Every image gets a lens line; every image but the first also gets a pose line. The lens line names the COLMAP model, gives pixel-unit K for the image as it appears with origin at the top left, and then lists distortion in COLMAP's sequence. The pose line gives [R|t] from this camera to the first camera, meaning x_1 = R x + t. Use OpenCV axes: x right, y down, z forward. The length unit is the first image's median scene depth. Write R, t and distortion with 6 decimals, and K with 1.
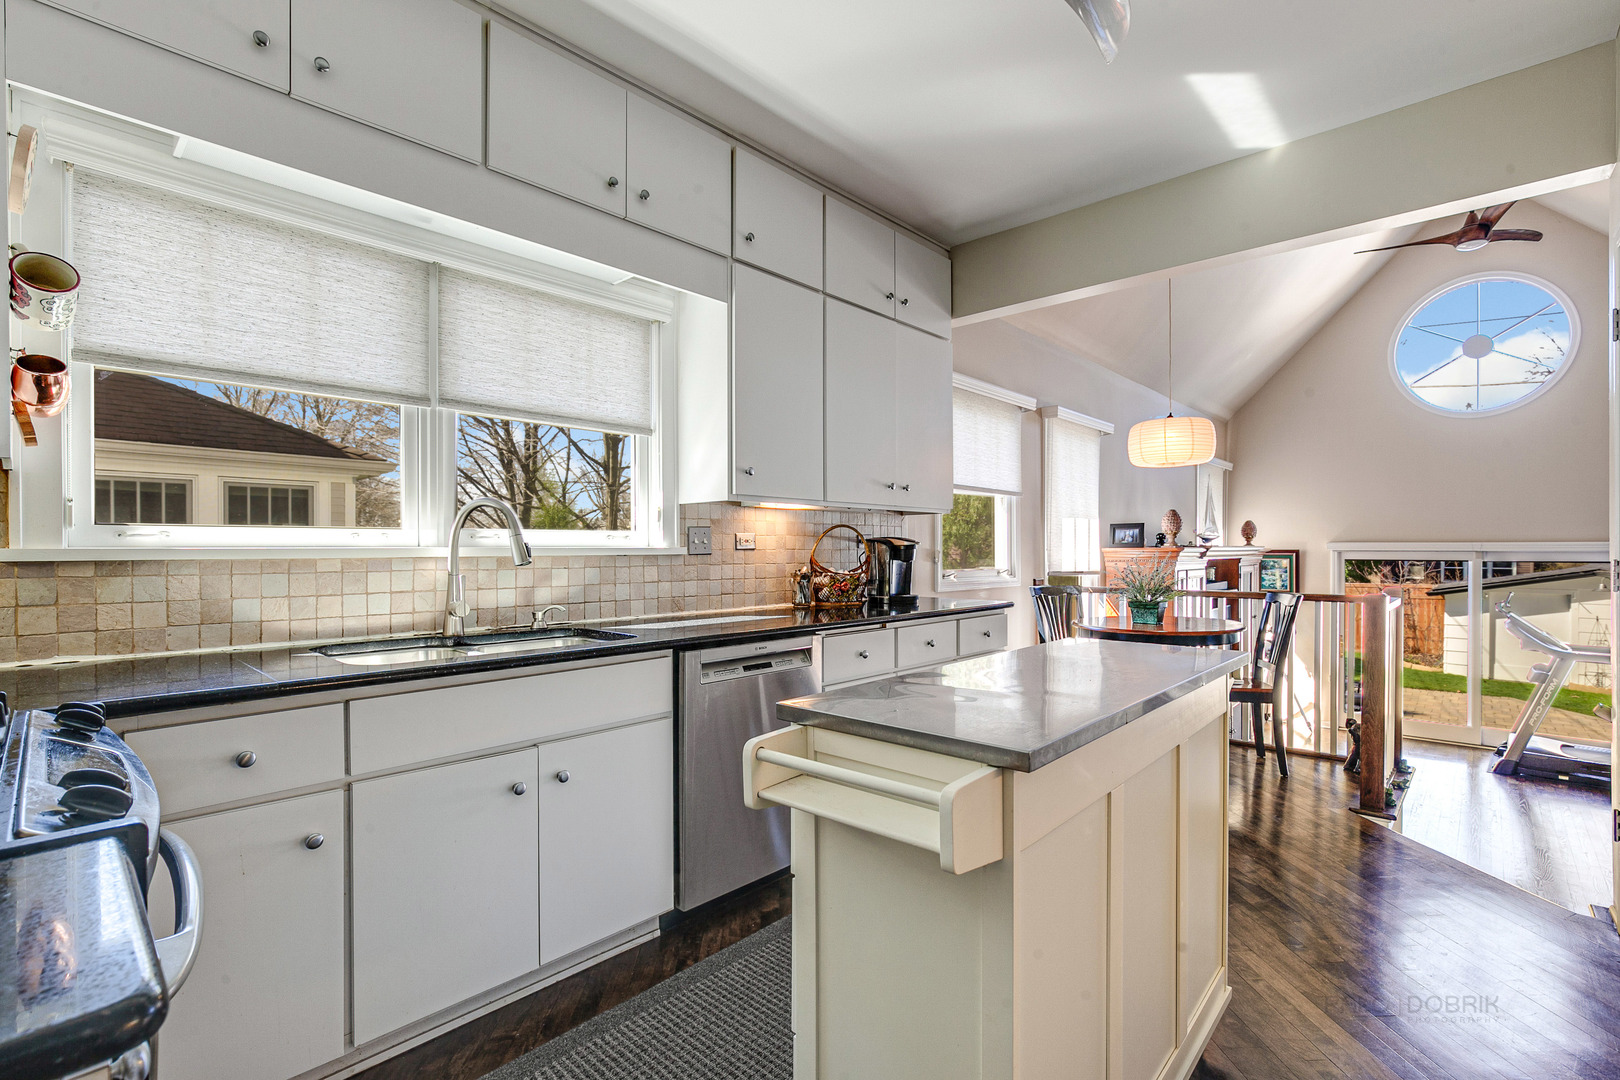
lens RADIAL K [[765.2, 0, 809.9], [0, 765.2, 545.0], [0, 0, 1]] dist [0.000550, -0.000463]
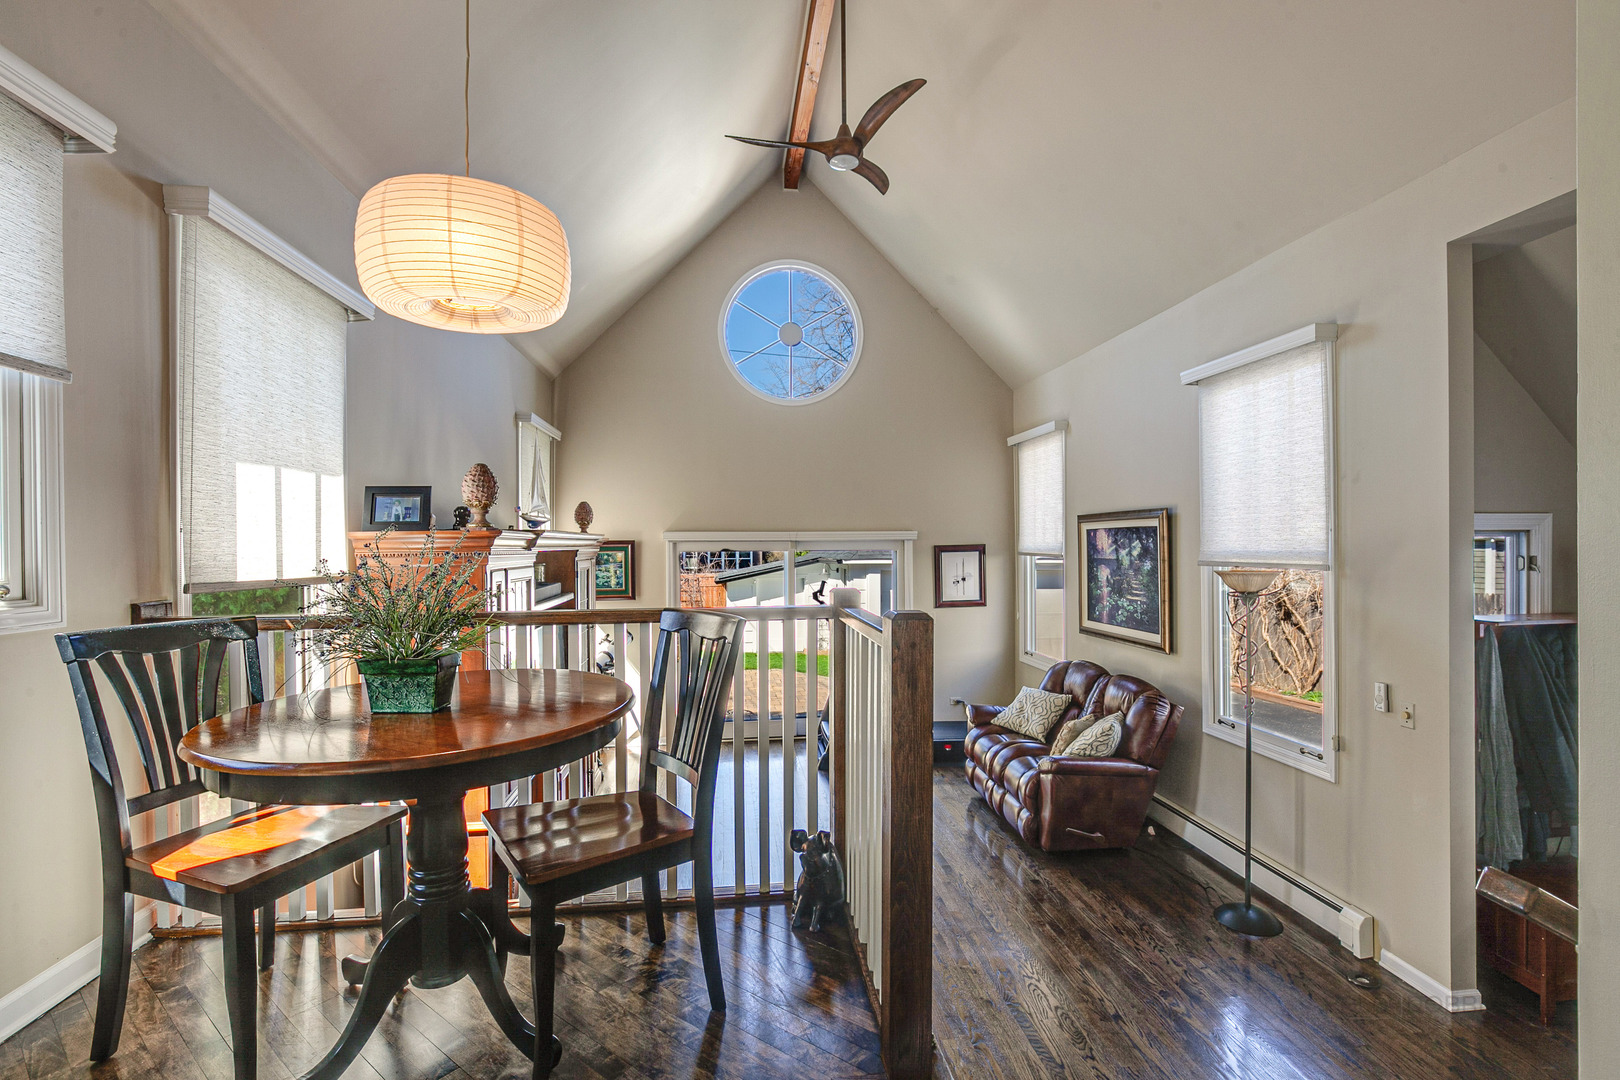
lens RADIAL K [[765.2, 0, 812.5], [0, 765.2, 547.7], [0, 0, 1]] dist [0.000550, -0.000463]
pose [[0.667429, -0.006933, 0.744641, 0.205729], [0.001358, 0.999966, 0.008093, 0.011177], [-0.744672, -0.004390, 0.667416, 0.418761]]
